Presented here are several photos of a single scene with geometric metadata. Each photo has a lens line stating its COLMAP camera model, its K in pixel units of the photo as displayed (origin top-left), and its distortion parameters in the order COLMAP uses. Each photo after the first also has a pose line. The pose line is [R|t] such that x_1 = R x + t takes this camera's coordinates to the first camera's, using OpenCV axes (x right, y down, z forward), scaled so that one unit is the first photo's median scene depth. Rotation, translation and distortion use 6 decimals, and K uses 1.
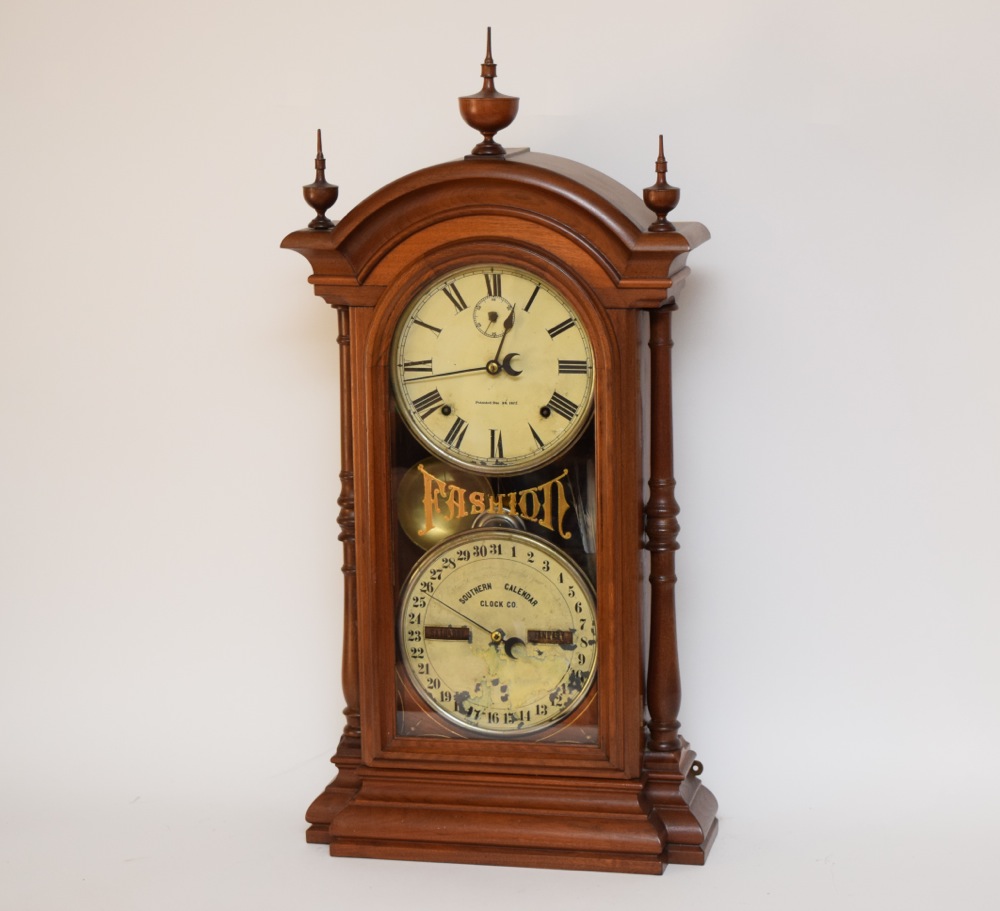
lens RADIAL K [[2520.5, 0, 504.9], [0, 2520.5, 452.9], [0, 0, 1]] dist [-0.000165, 0.000000]
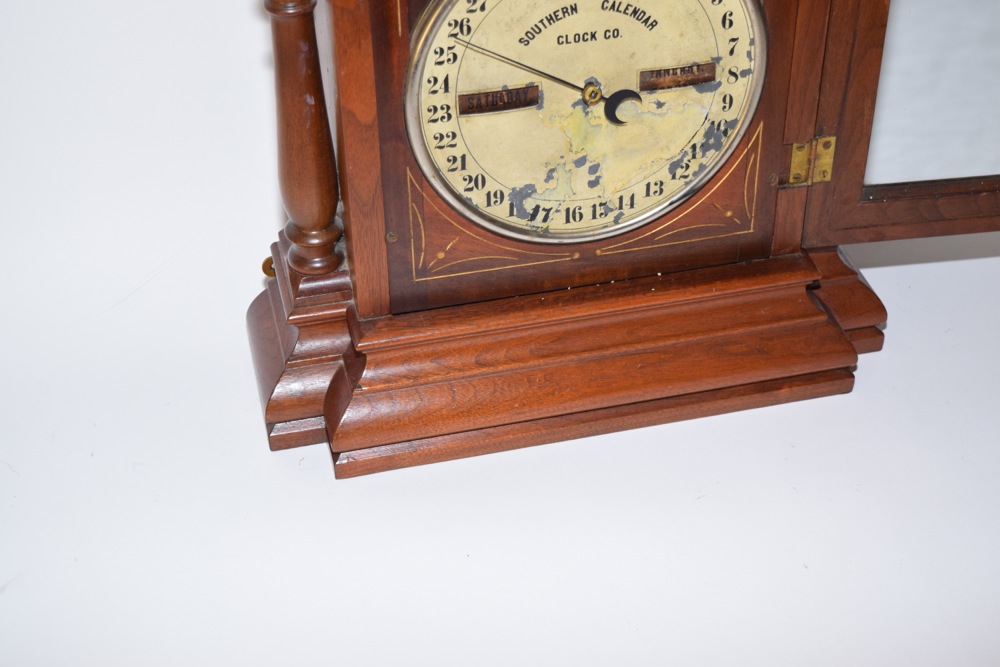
lens RADIAL K [[1615.1, 0, 503.3], [0, 1615.1, 331.5], [0, 0, 1]] dist [-0.016593, 0.000000]
pose [[0.900349, -0.263830, 0.346071, -0.161278], [0.071777, 0.874400, 0.479868, -0.055909], [-0.429207, -0.407209, 0.806202, 0.697511]]
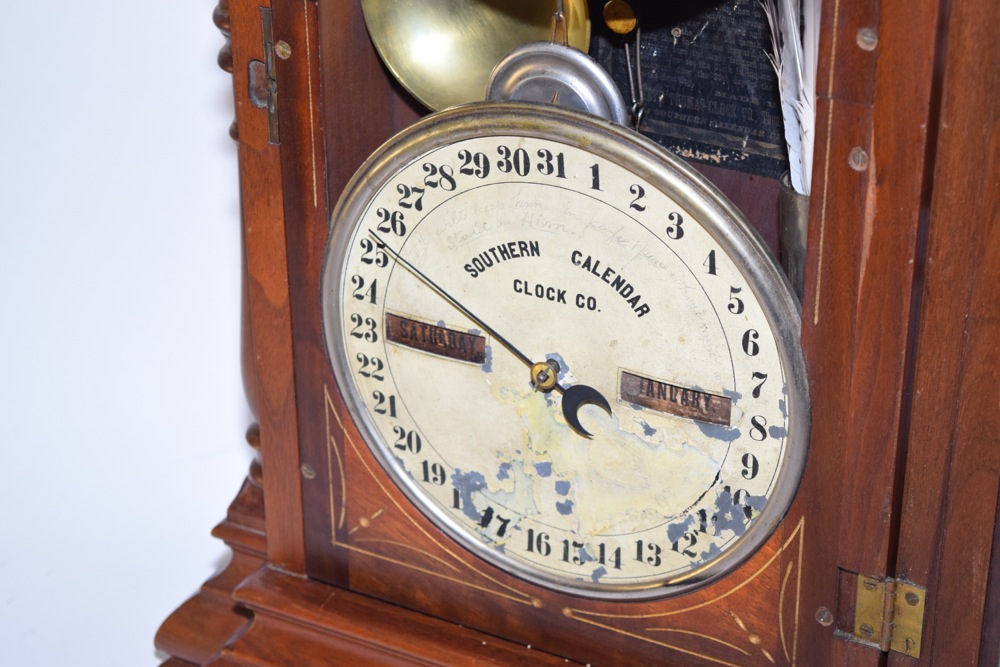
lens RADIAL K [[2226.6, 0, 506.7], [0, 2226.6, 329.4], [0, 0, 1]] dist [0.072563, 0.000000]
pose [[0.964710, 0.135771, -0.225612, 0.068654], [-0.054070, 0.940700, 0.334904, -0.049758], [0.257703, -0.310887, 0.914844, 0.686200]]
